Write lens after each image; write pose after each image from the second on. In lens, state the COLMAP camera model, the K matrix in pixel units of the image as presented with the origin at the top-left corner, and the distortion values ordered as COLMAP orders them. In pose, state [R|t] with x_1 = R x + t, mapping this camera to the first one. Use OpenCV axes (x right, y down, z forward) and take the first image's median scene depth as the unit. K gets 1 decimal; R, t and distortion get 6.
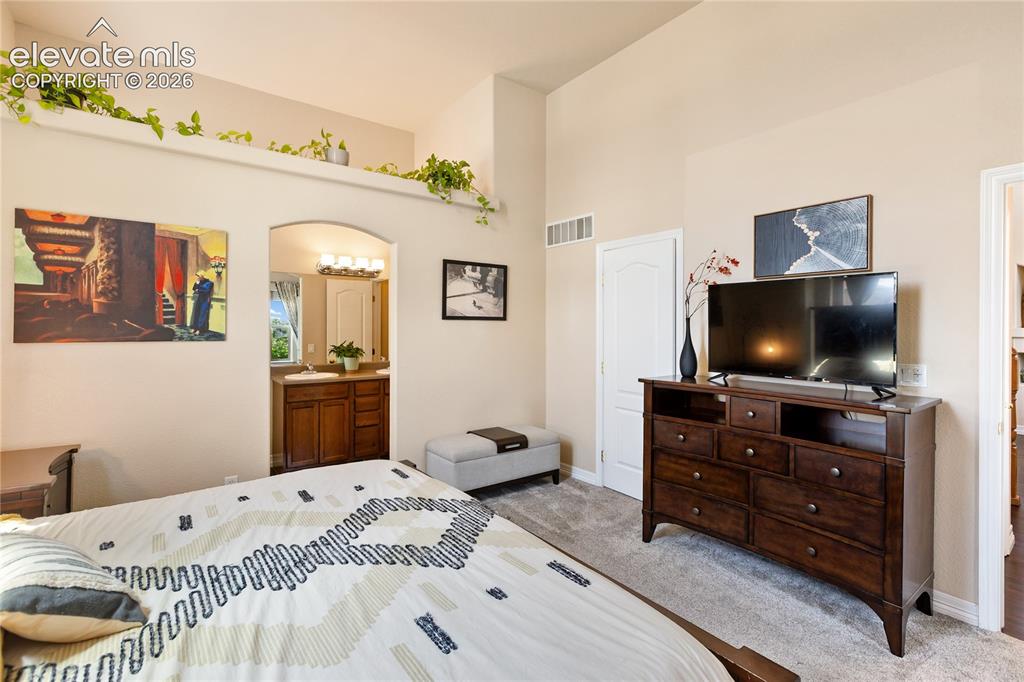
lens RADIAL K [[468.1, 0, 508.7], [0, 468.1, 335.1], [0, 0, 1]] dist [0.001237, 0.000474]
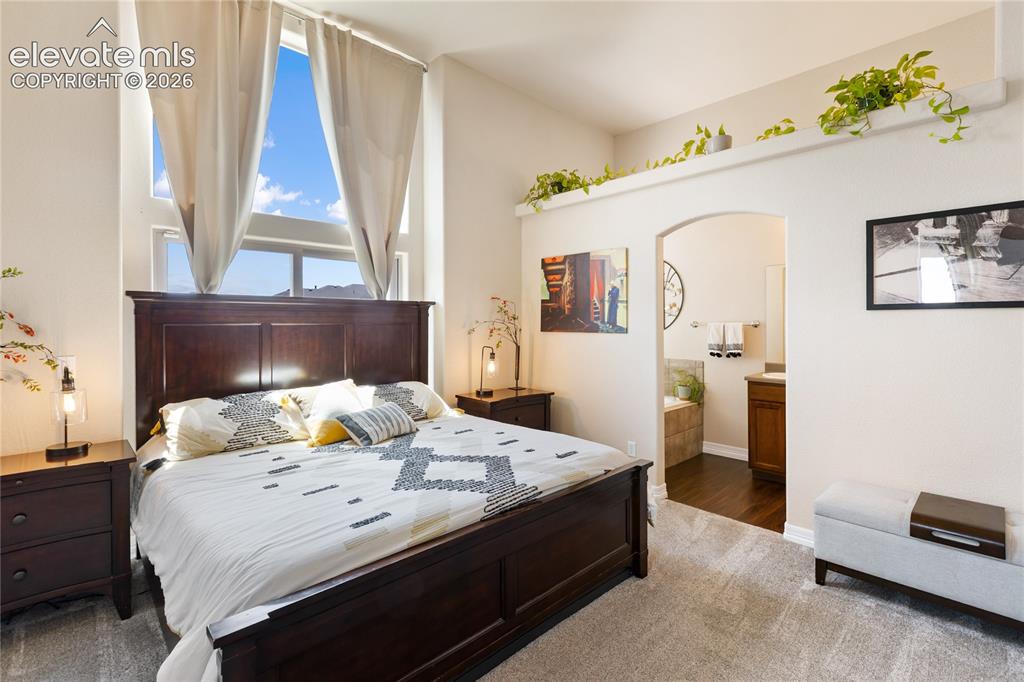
lens RADIAL K [[468.1, 0, 509.5], [0, 468.1, 330.7], [0, 0, 1]] dist [0.001237, 0.000474]
pose [[0.121320, 0.014033, -0.992514, 0.628073], [-0.012222, 0.999845, 0.012643, -0.007437], [0.992538, 0.010596, 0.121473, 0.539567]]
